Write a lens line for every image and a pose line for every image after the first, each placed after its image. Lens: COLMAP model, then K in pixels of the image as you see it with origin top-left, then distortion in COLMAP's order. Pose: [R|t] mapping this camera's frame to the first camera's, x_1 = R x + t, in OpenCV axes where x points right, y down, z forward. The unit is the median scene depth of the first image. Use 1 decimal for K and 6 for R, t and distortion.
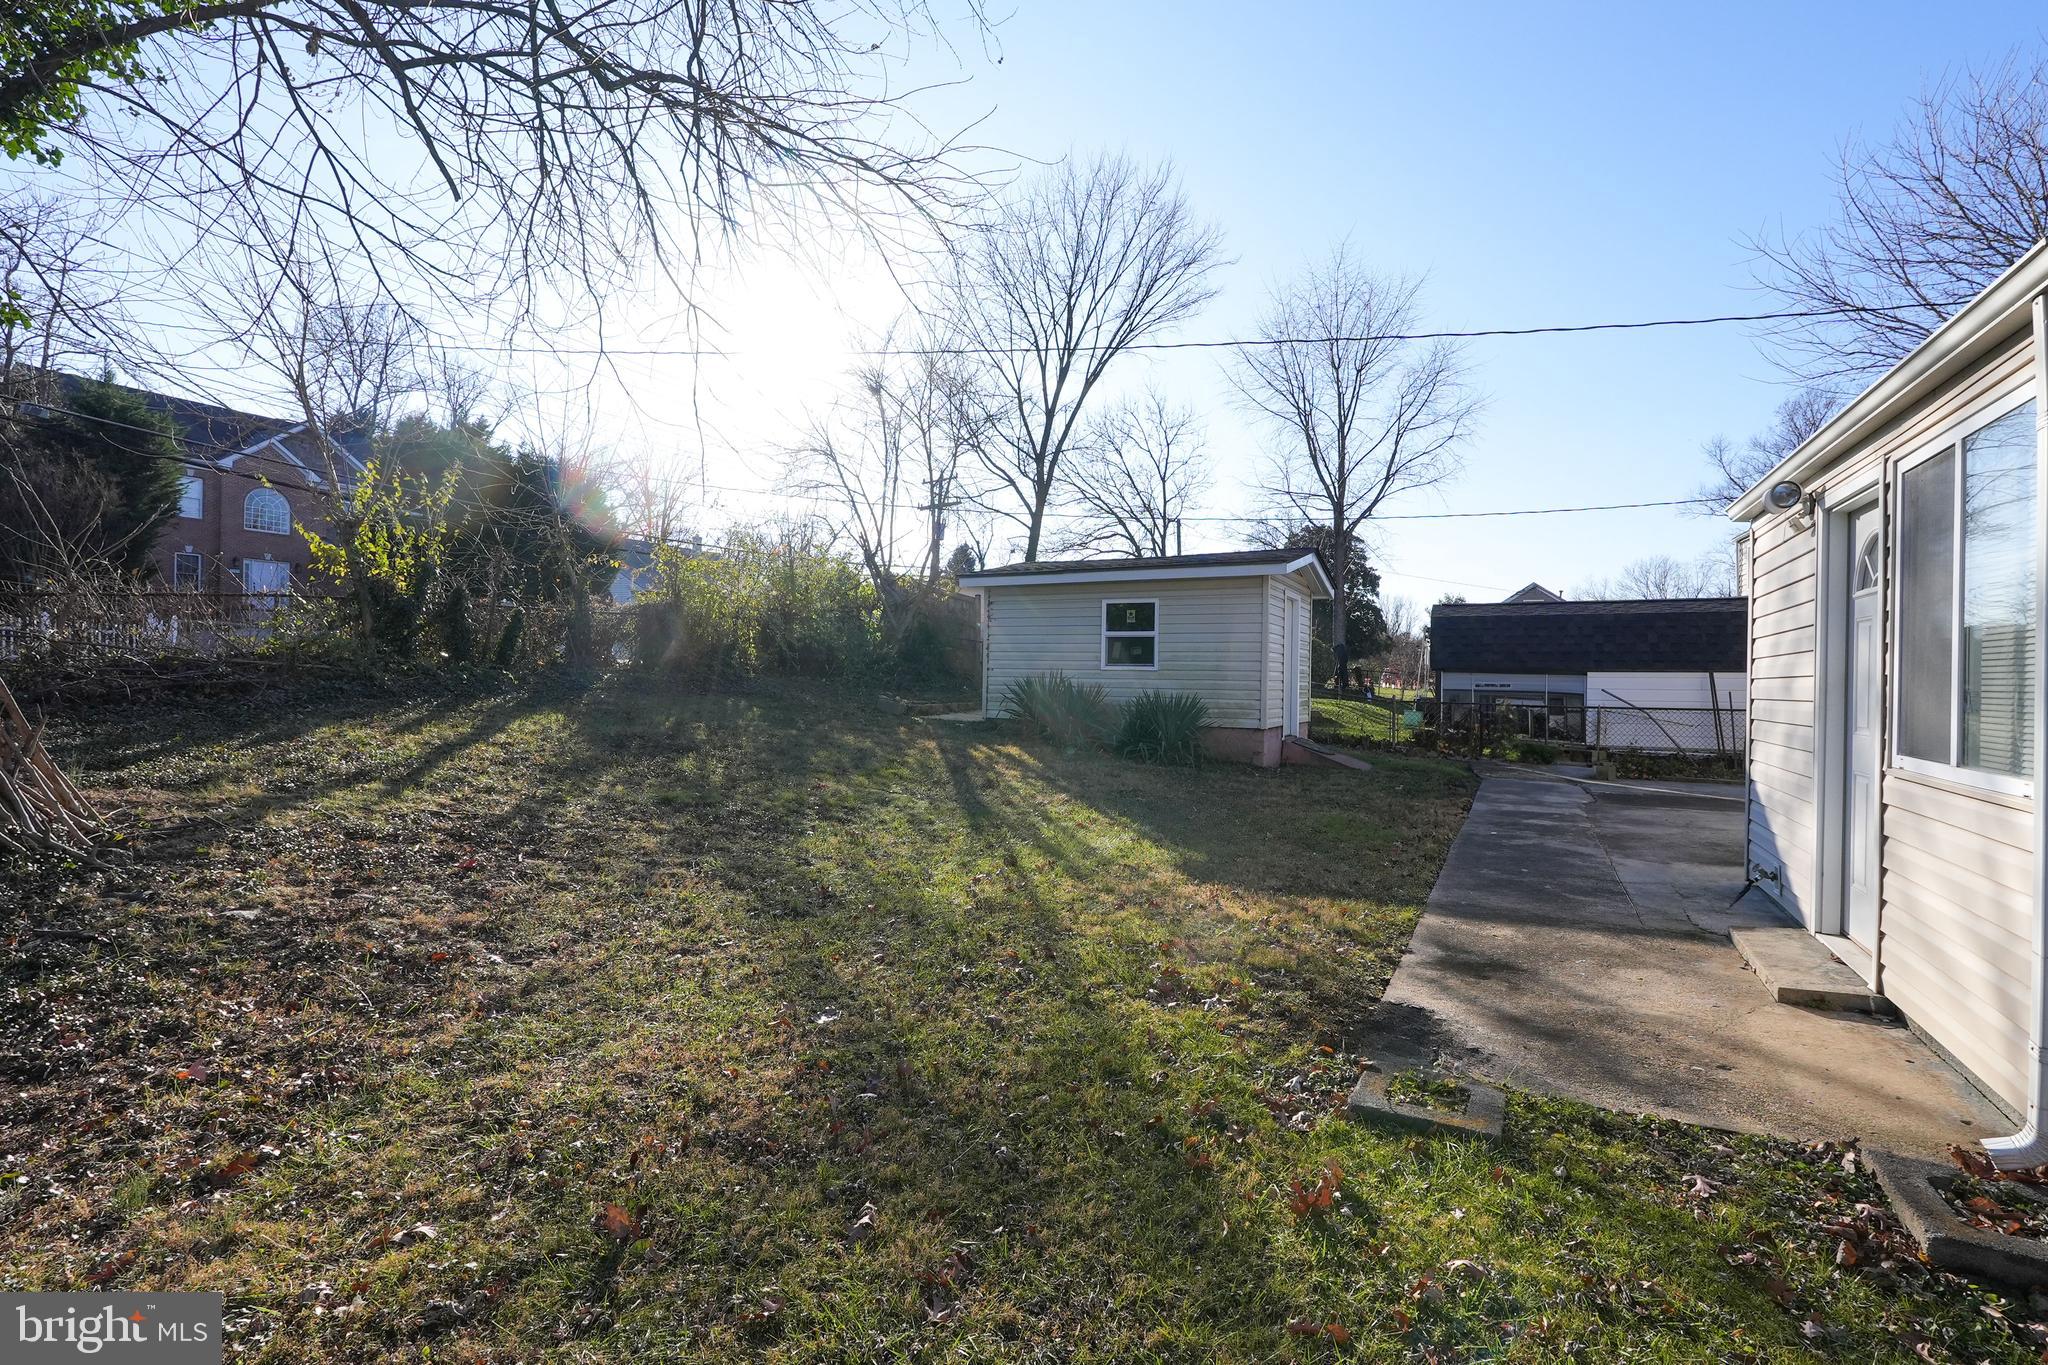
lens RADIAL K [[950.5, 0, 1024.0], [0, 950.5, 682.5], [0, 0, 1]] dist [0.000955, 0.000214]
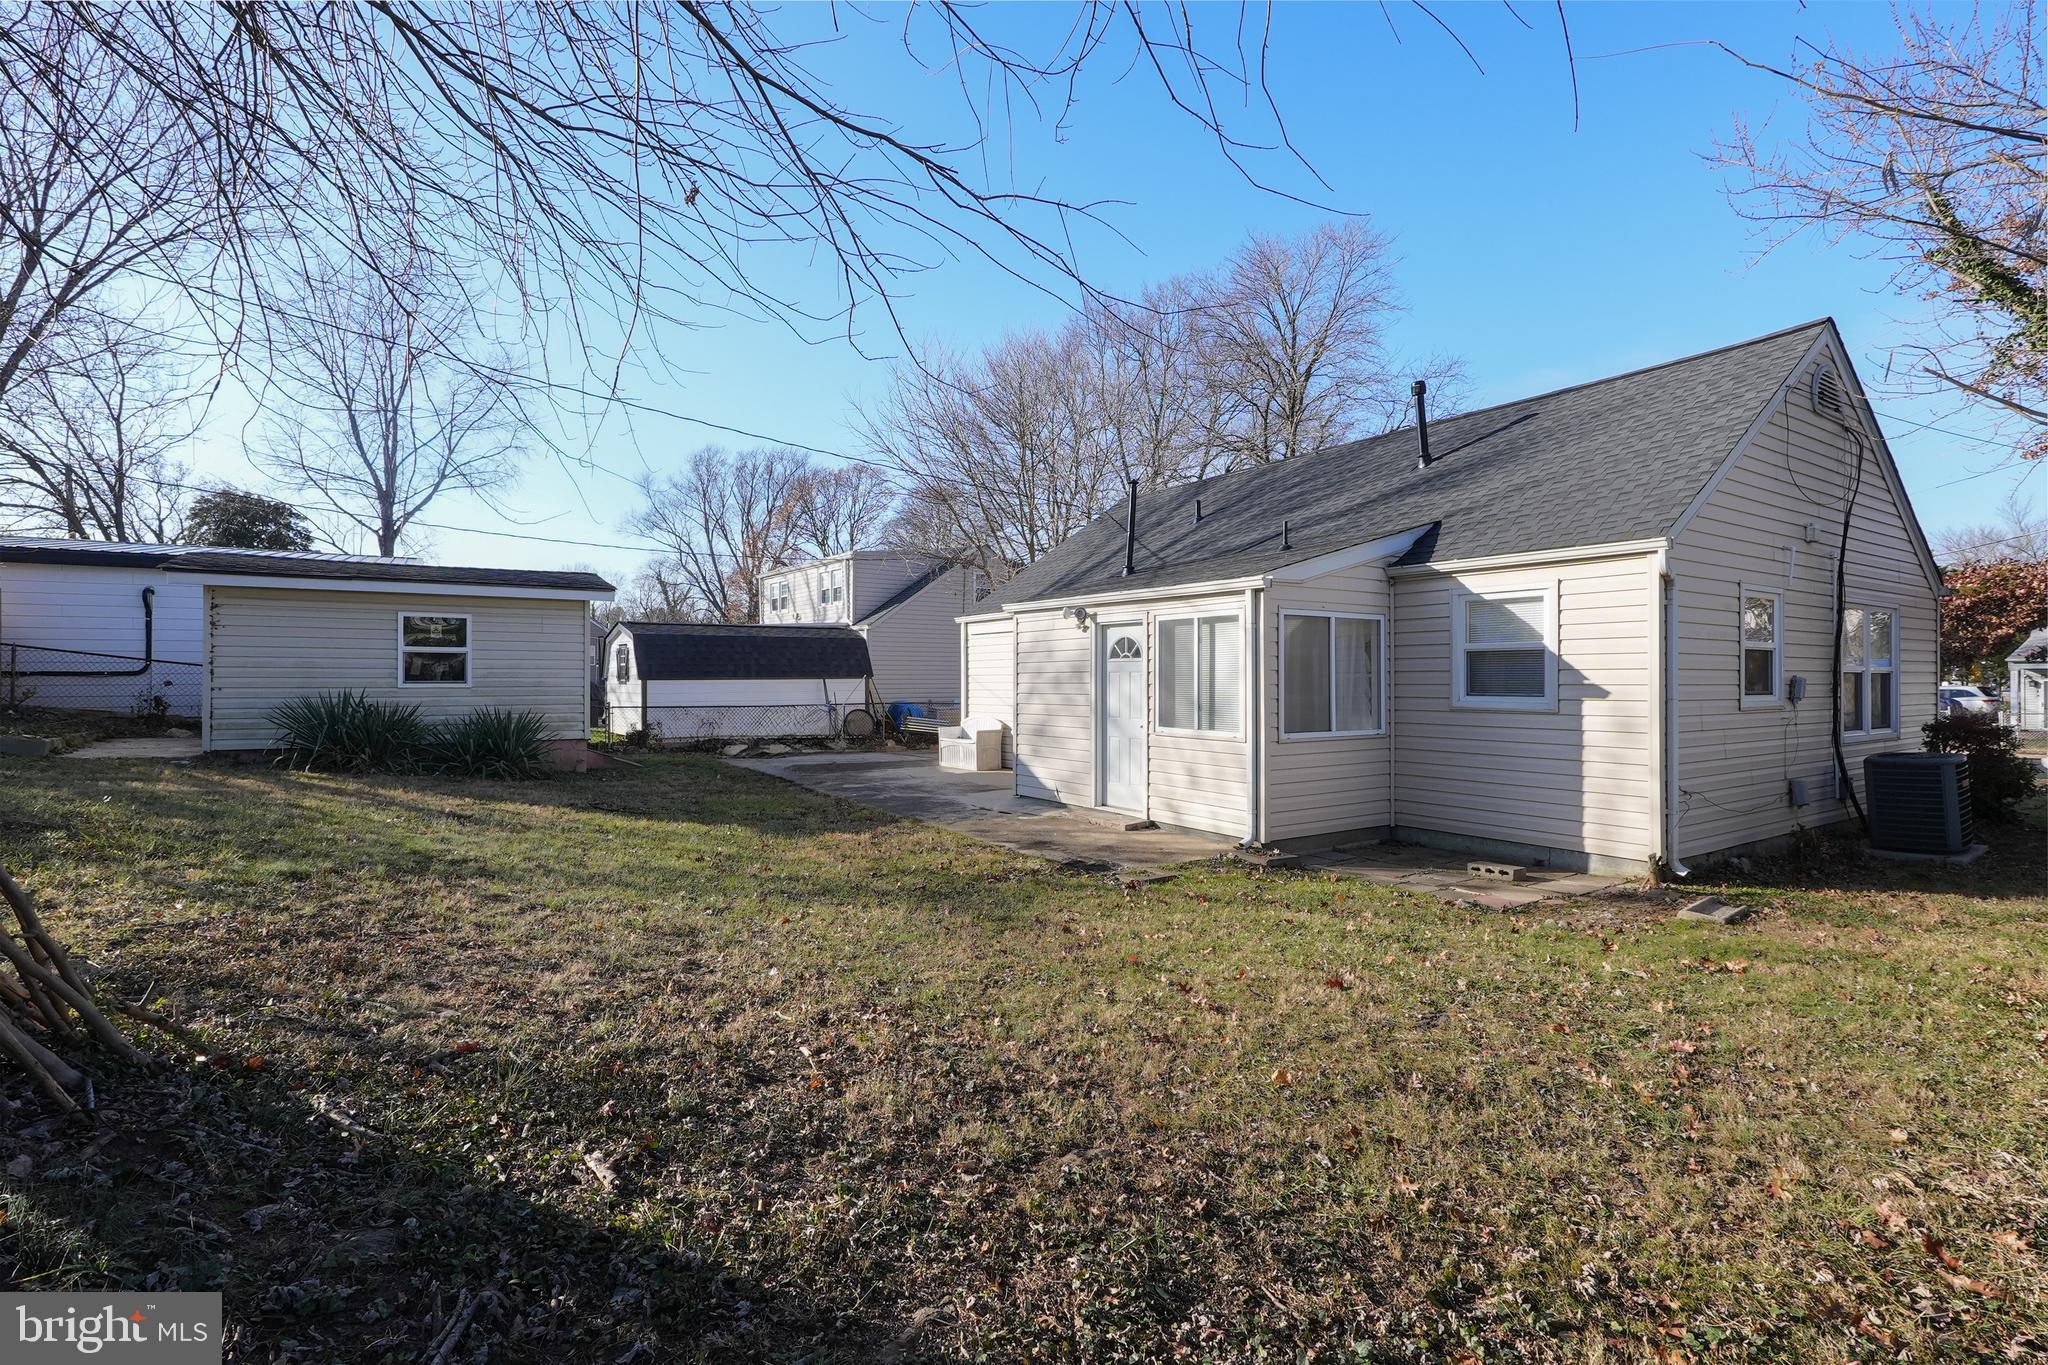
lens RADIAL K [[940.9, 0, 1037.9], [0, 940.9, 683.1], [0, 0, 1]] dist [-0.001093, 0.000472]
pose [[0.465781, -0.013945, 0.884790, -0.197869], [0.005828, 0.999902, 0.012692, -0.011343], [-0.884881, -0.000755, 0.465817, 0.005698]]
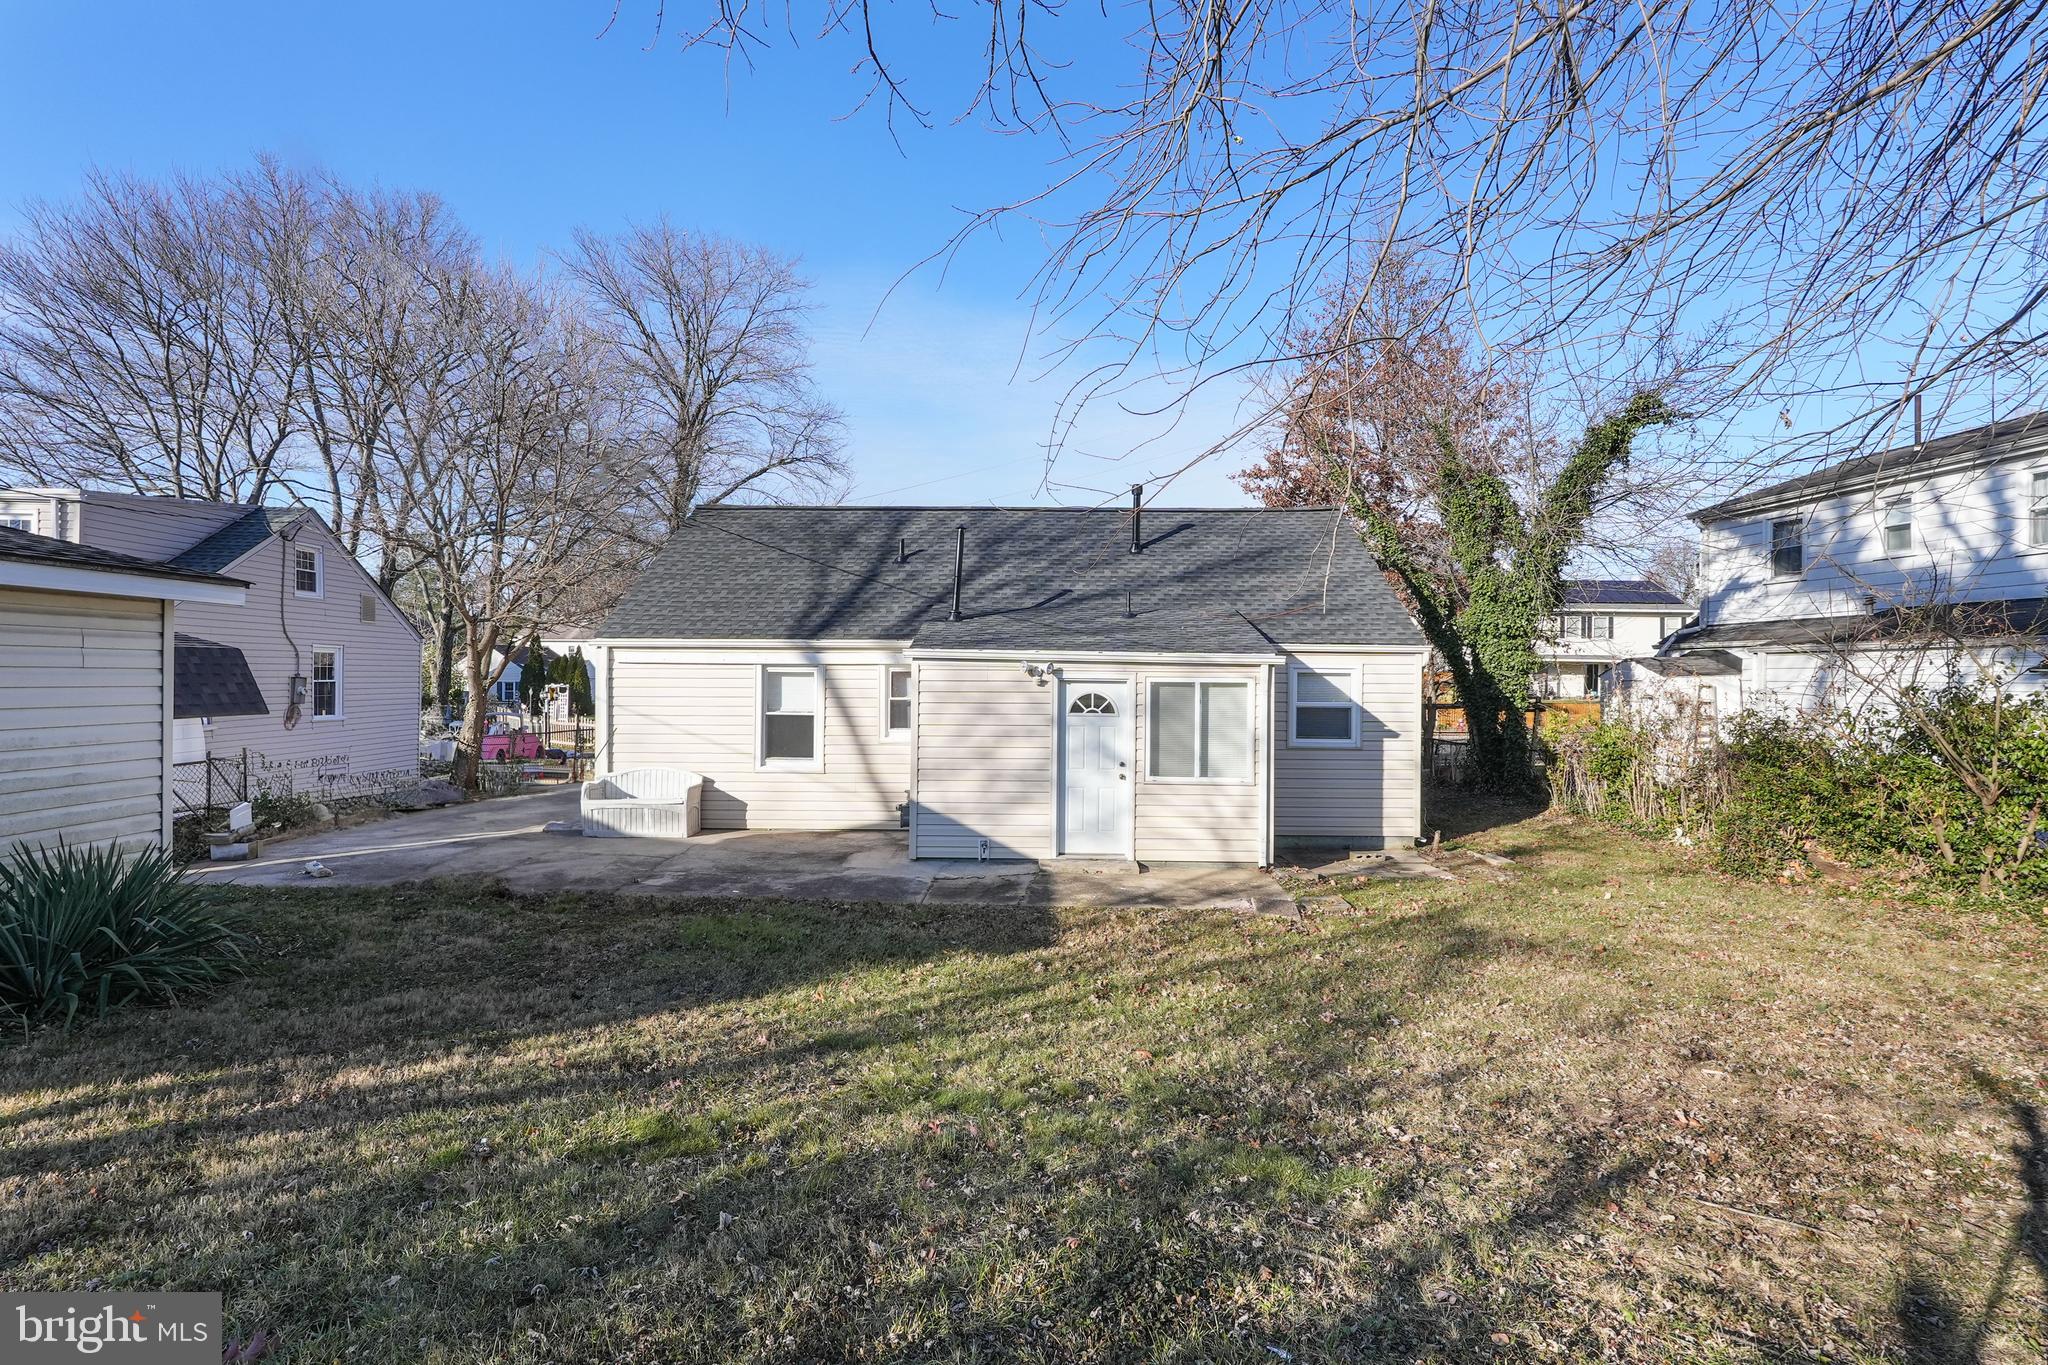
lens RADIAL K [[929.2, 0, 1032.5], [0, 929.2, 680.9], [0, 0, 1]] dist [-0.004340, -0.000232]
pose [[-0.462178, -0.017369, 0.886617, -0.188310], [-0.011426, 0.999842, 0.013631, -0.033287], [-0.886714, -0.003831, -0.462303, 0.327987]]
